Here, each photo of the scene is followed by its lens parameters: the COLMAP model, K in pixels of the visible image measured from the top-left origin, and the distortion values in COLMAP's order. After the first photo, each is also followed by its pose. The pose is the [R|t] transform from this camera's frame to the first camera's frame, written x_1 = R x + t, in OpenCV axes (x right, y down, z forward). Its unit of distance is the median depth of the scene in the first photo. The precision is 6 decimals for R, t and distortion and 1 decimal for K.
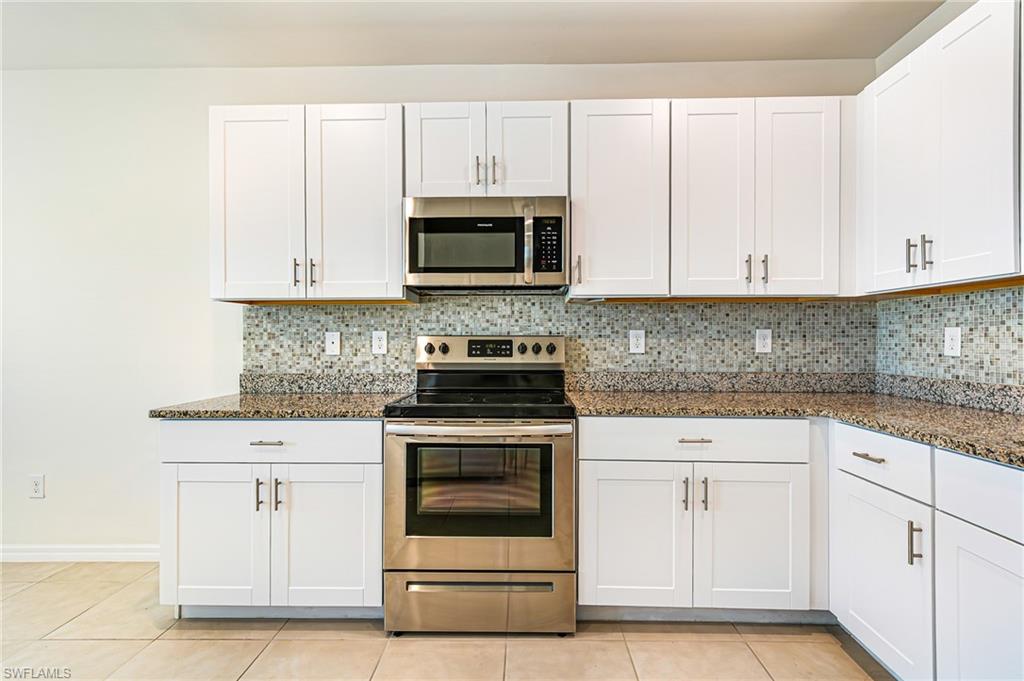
lens RADIAL K [[495.2, 0, 518.9], [0, 495.2, 340.0], [0, 0, 1]] dist [0.015649, -0.000409]
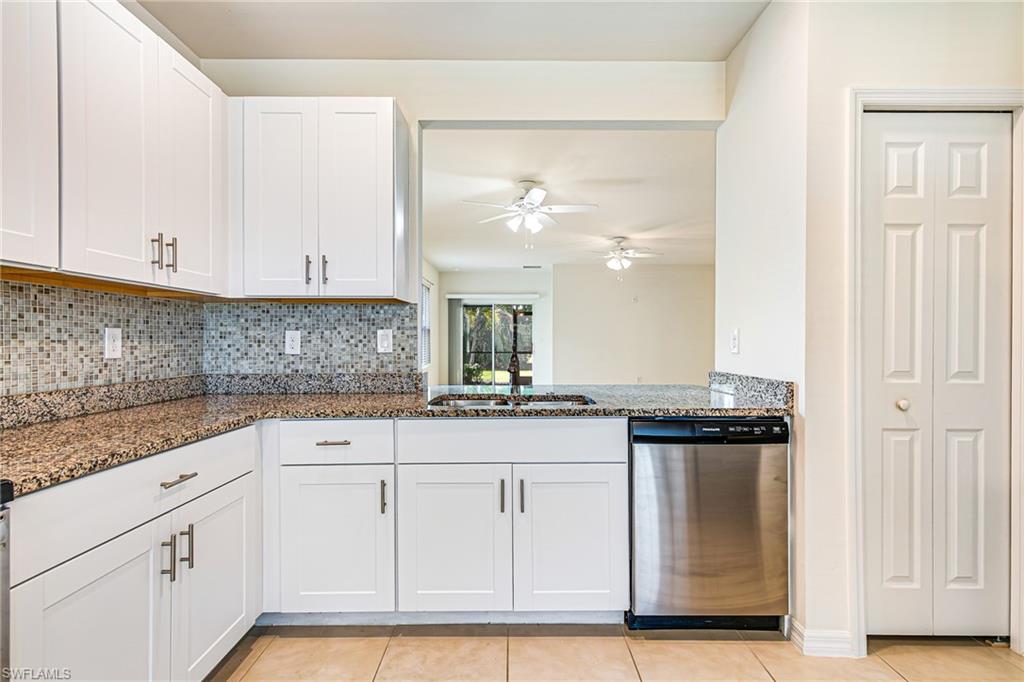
lens RADIAL K [[495.2, 0, 518.9], [0, 495.2, 340.5], [0, 0, 1]] dist [0.015649, -0.000409]
pose [[-0.030566, -0.001386, 0.999532, -0.310772], [0.003609, 0.999992, 0.001497, -0.001024], [-0.999526, 0.003653, -0.030561, 0.412551]]
